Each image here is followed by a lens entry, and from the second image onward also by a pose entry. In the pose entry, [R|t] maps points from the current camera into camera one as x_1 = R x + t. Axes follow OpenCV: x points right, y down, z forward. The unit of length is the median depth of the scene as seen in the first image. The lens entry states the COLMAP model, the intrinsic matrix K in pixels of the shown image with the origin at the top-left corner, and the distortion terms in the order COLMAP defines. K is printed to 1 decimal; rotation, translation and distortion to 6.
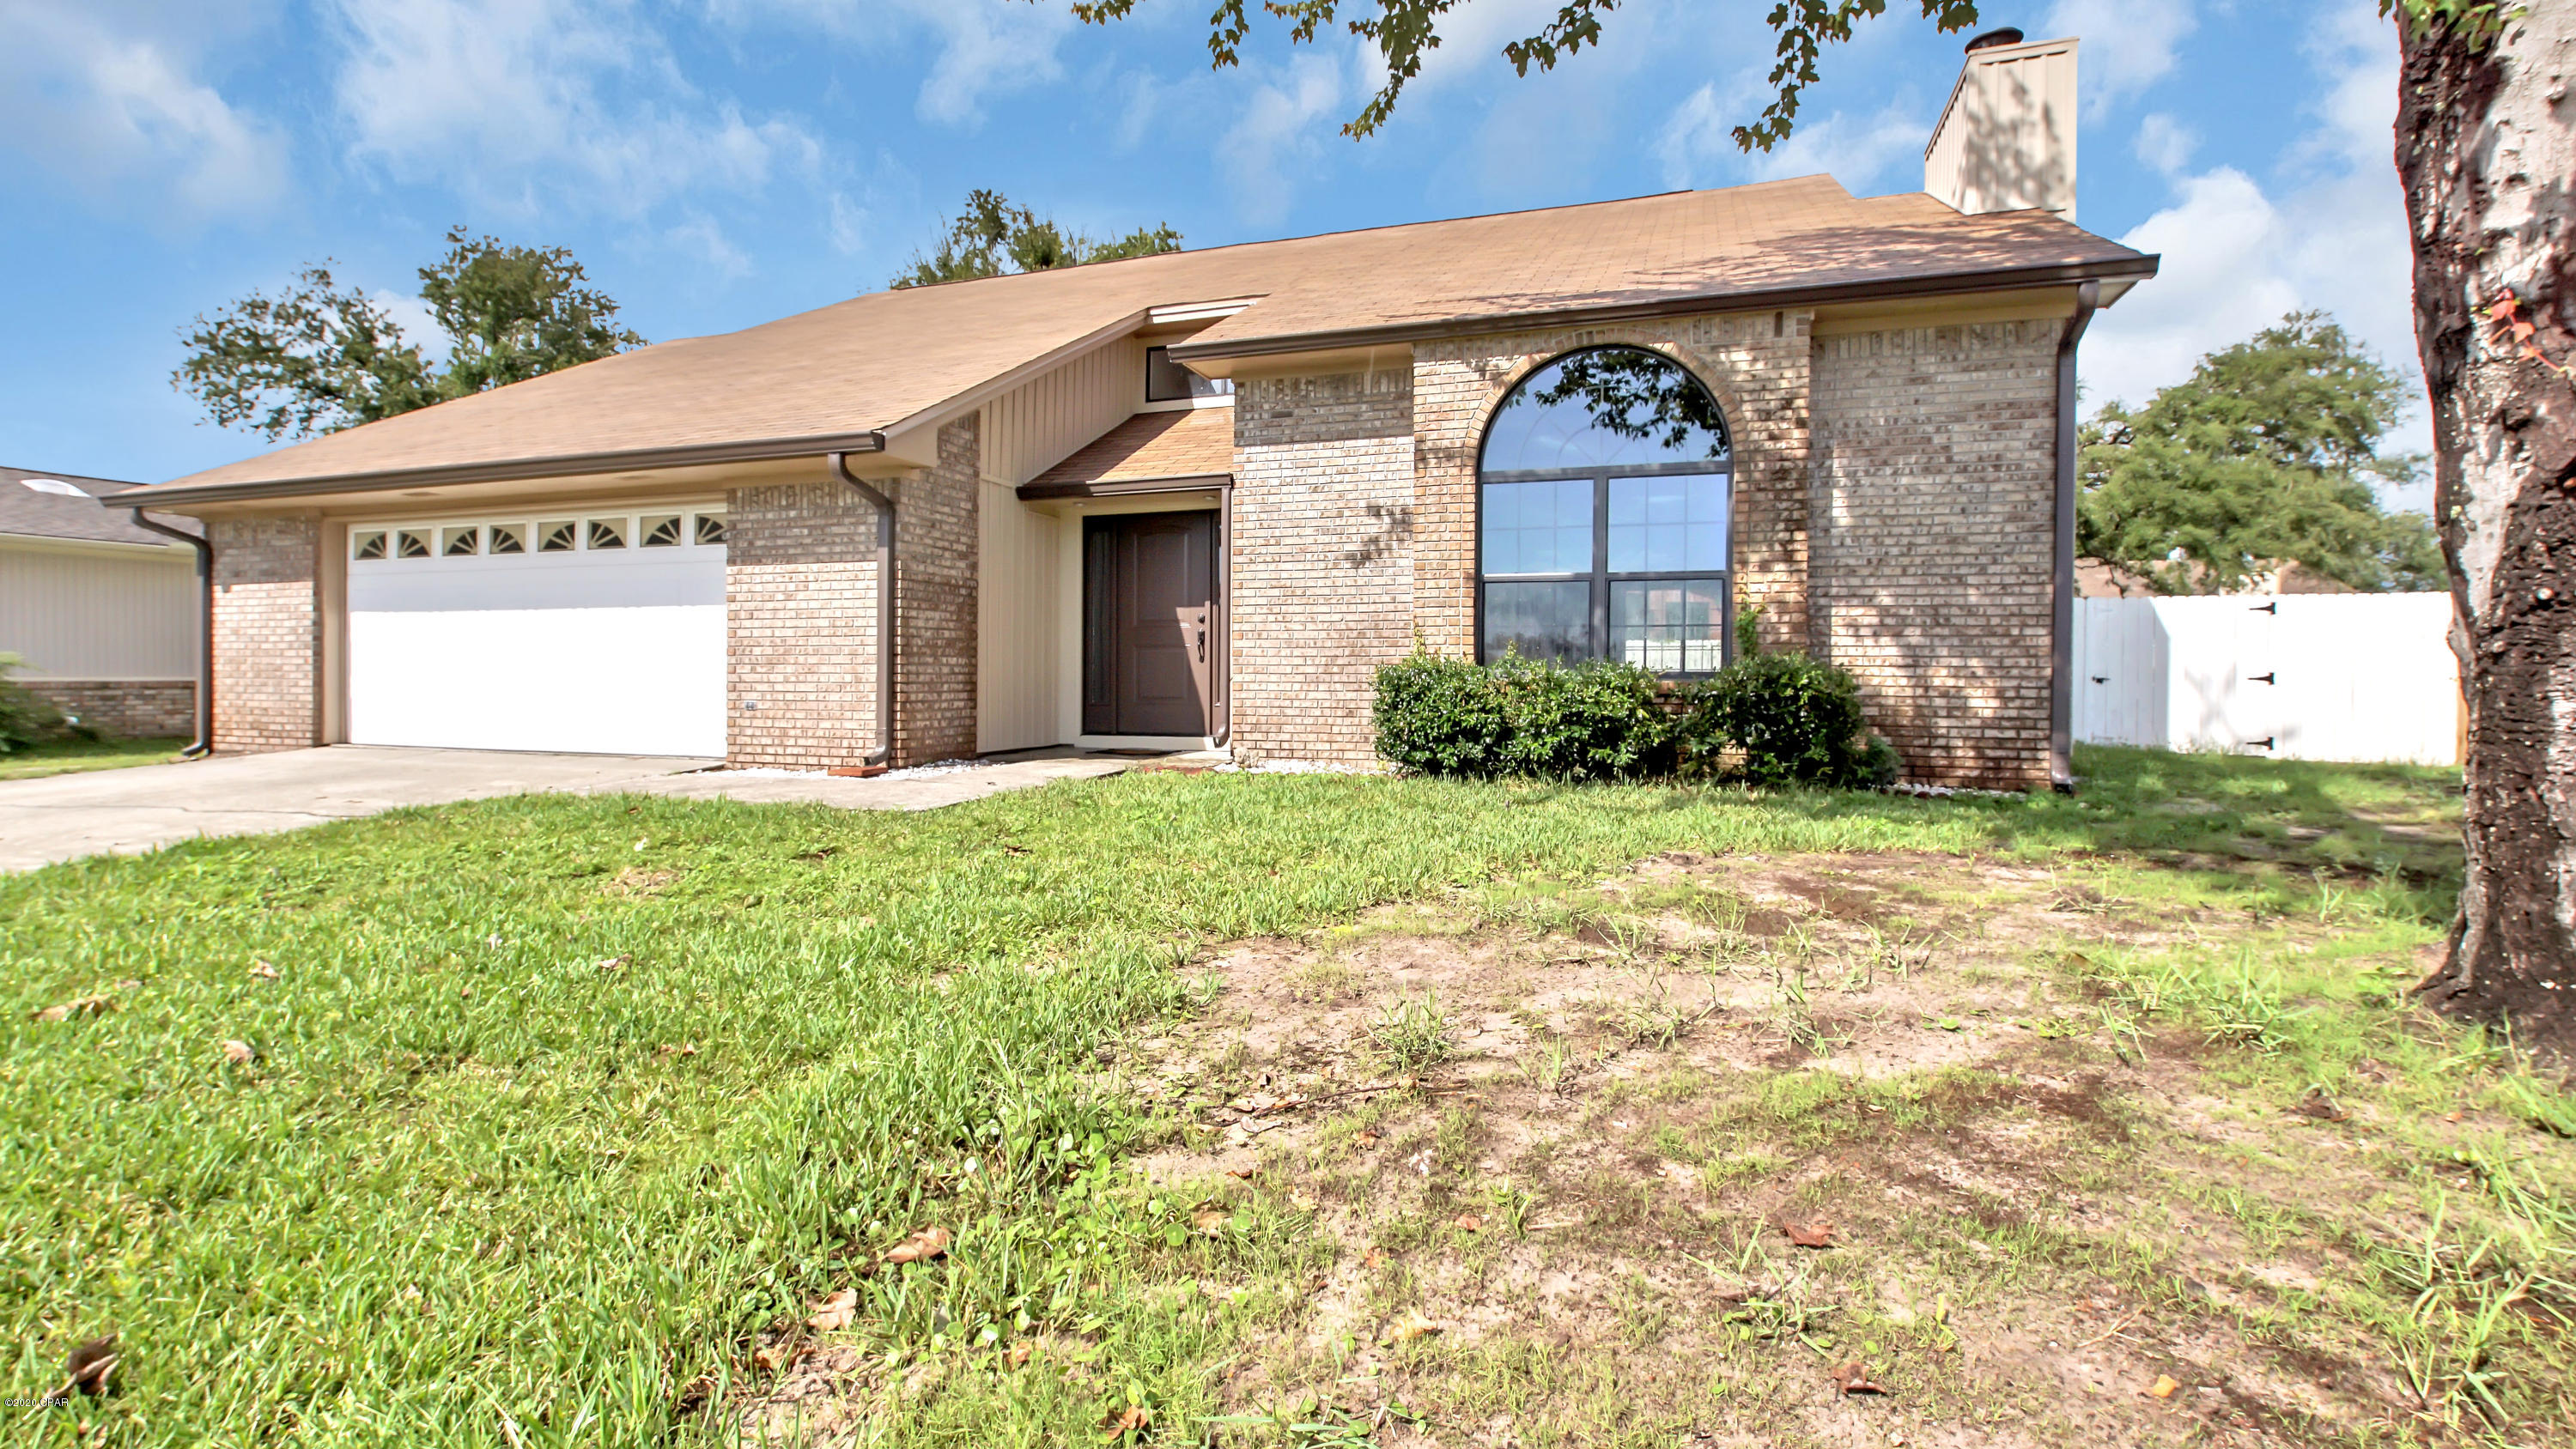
lens RADIAL K [[1199.8, 0, 1250.0], [0, 1199.8, 665.8], [0, 0, 1]] dist [-0.007838, -0.001074]
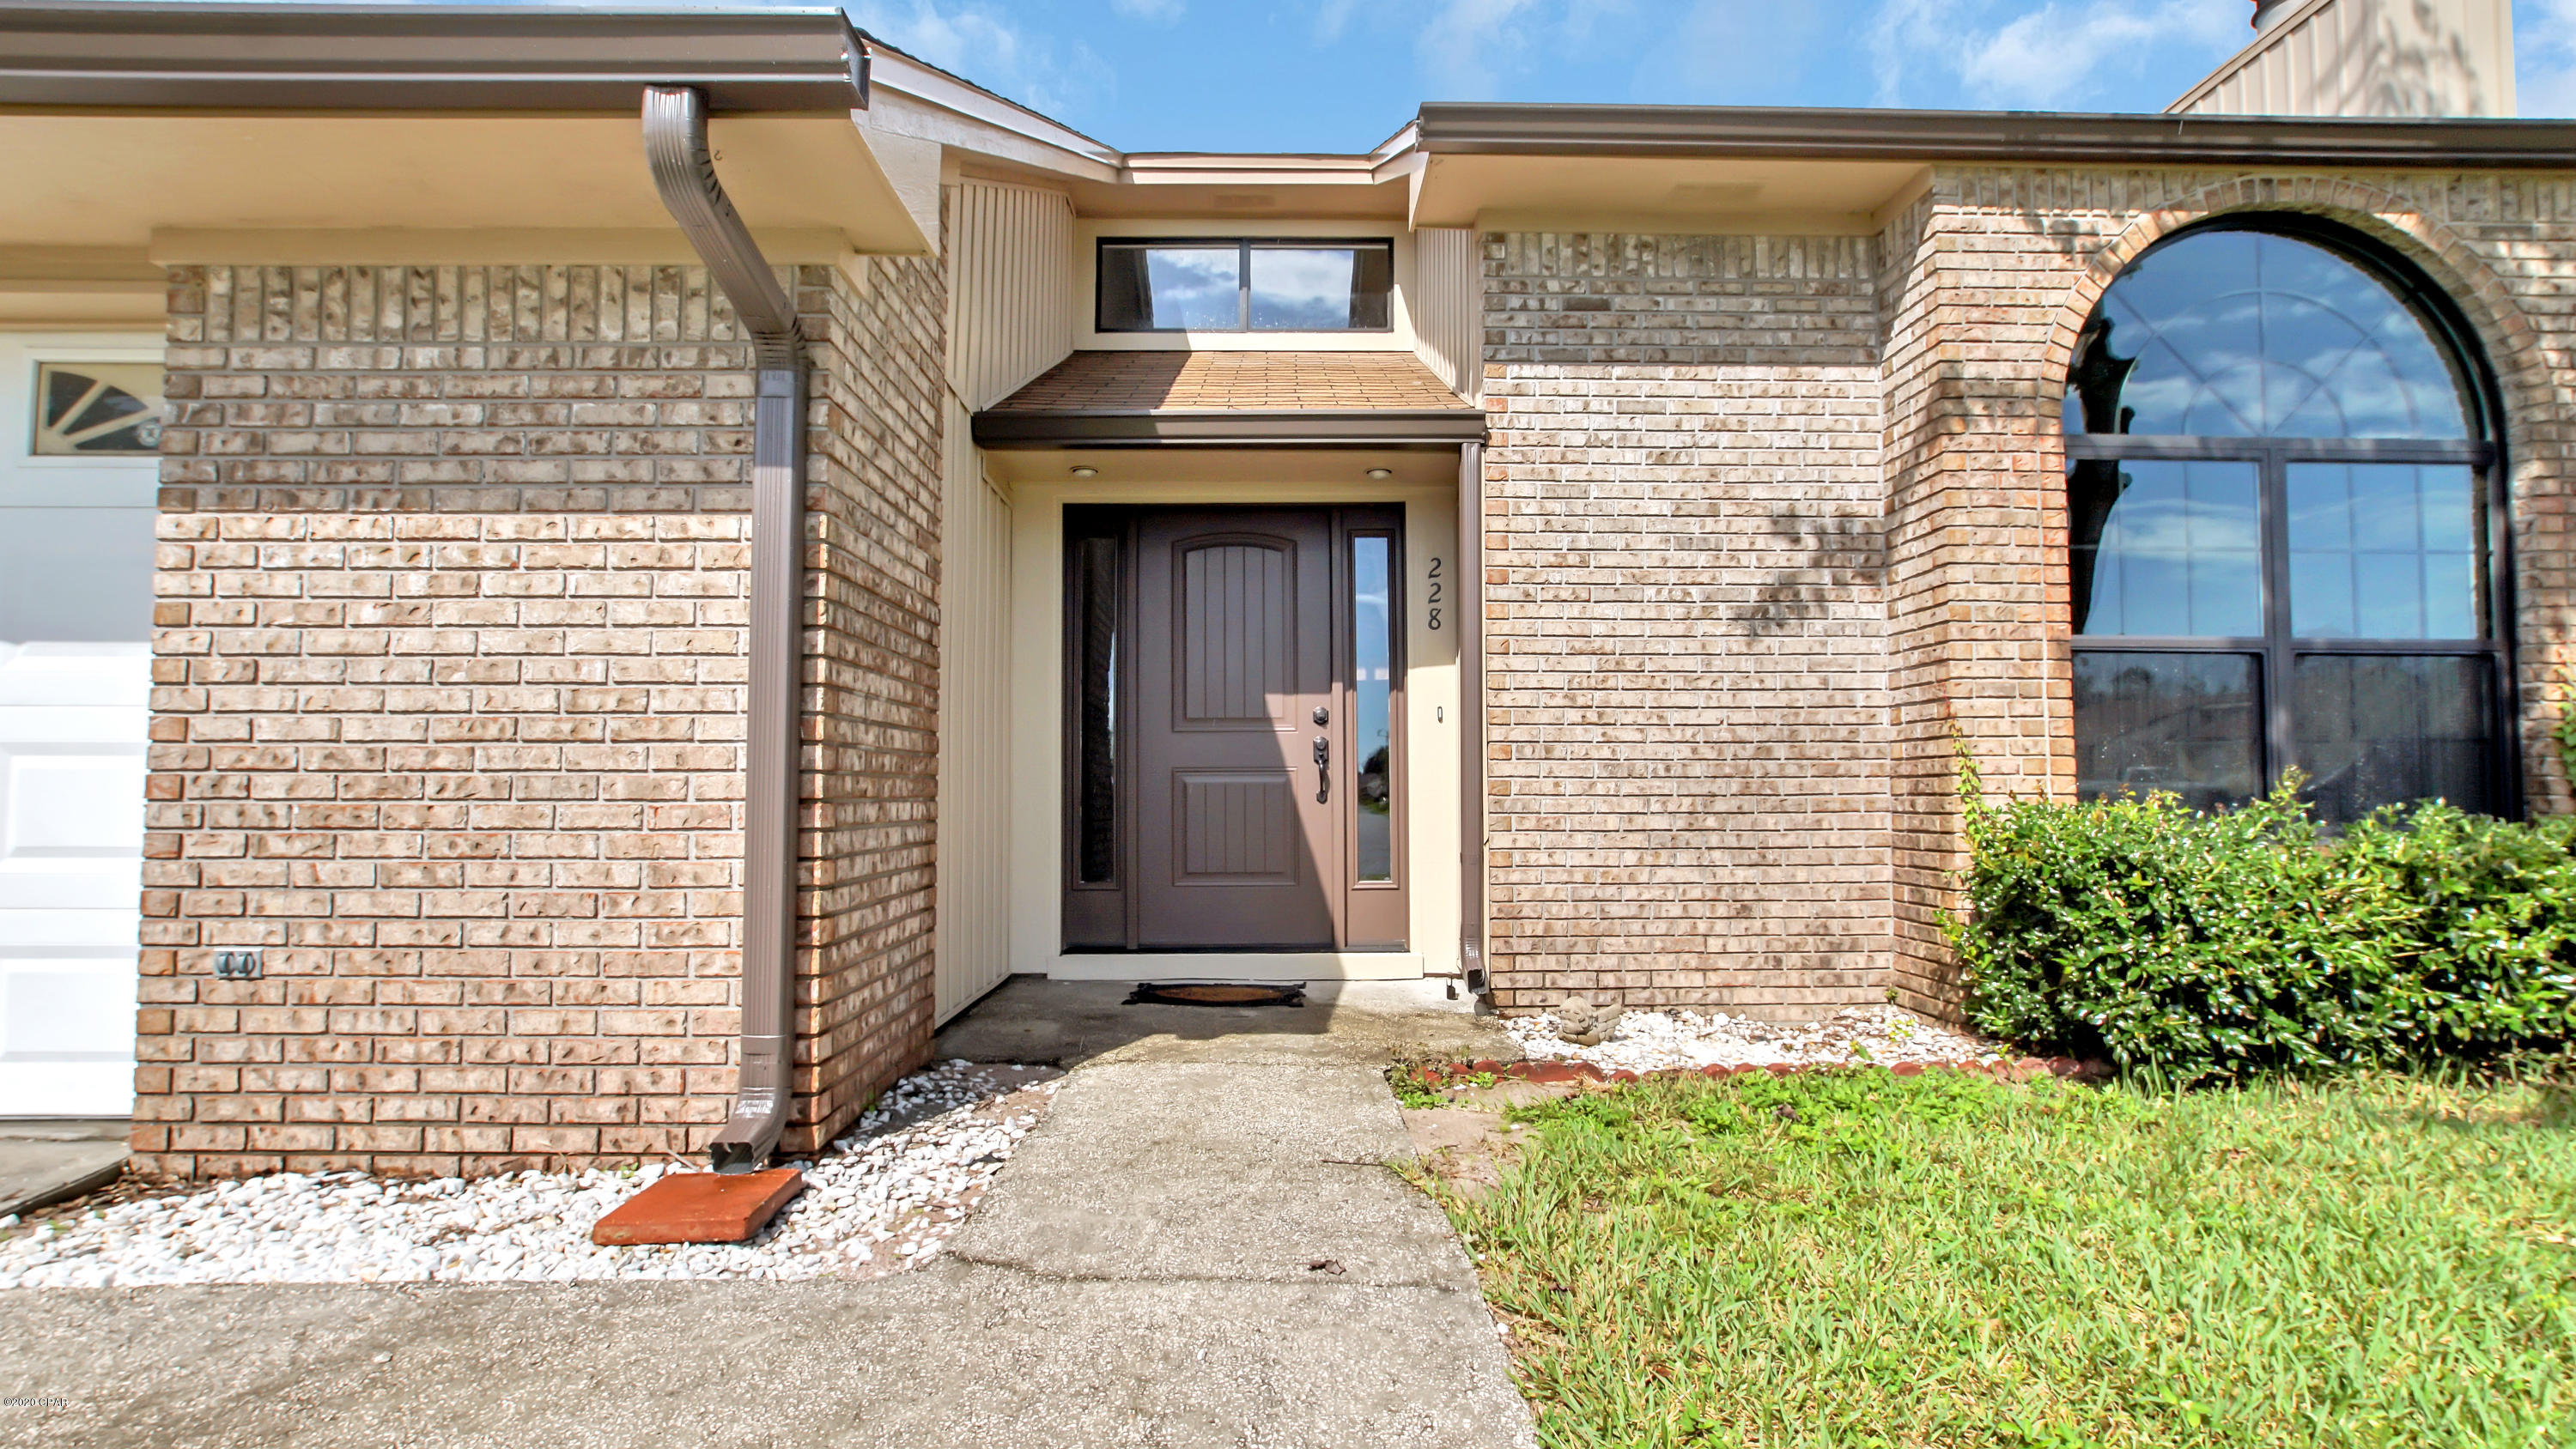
lens RADIAL K [[1199.8, 0, 1277.6], [0, 1199.8, 729.5], [0, 0, 1]] dist [-0.007838, -0.001074]
pose [[0.934135, 0.015987, 0.356563, -0.278339], [-0.001089, 0.999119, -0.041943, -0.014340], [-0.356919, 0.038792, 0.933329, 0.619276]]
